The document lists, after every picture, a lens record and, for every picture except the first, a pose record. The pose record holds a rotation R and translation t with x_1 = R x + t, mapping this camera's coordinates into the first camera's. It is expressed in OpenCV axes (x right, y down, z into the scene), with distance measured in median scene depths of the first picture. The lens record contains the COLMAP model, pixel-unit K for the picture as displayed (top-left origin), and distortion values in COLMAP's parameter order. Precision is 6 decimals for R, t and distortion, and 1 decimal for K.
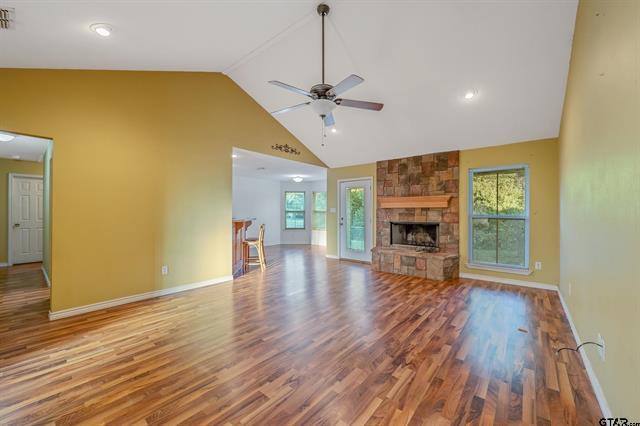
lens RADIAL K [[250.2, 0, 320.0], [0, 250.2, 213.0], [0, 0, 1]] dist [-0.000065, -0.000082]
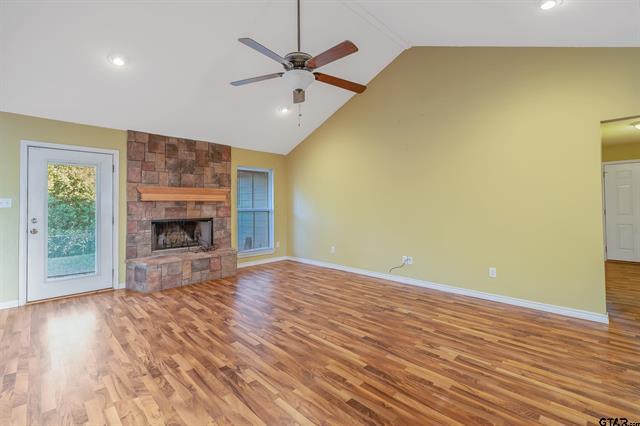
lens RADIAL K [[283.9, 0, 320.4], [0, 283.9, 201.0], [0, 0, 1]] dist [-0.000807, -0.000143]
pose [[0.094869, 0.017483, 0.995336, -0.533082], [0.009984, 0.999779, -0.018513, 0.000530], [-0.995440, 0.011694, 0.094673, 0.489190]]
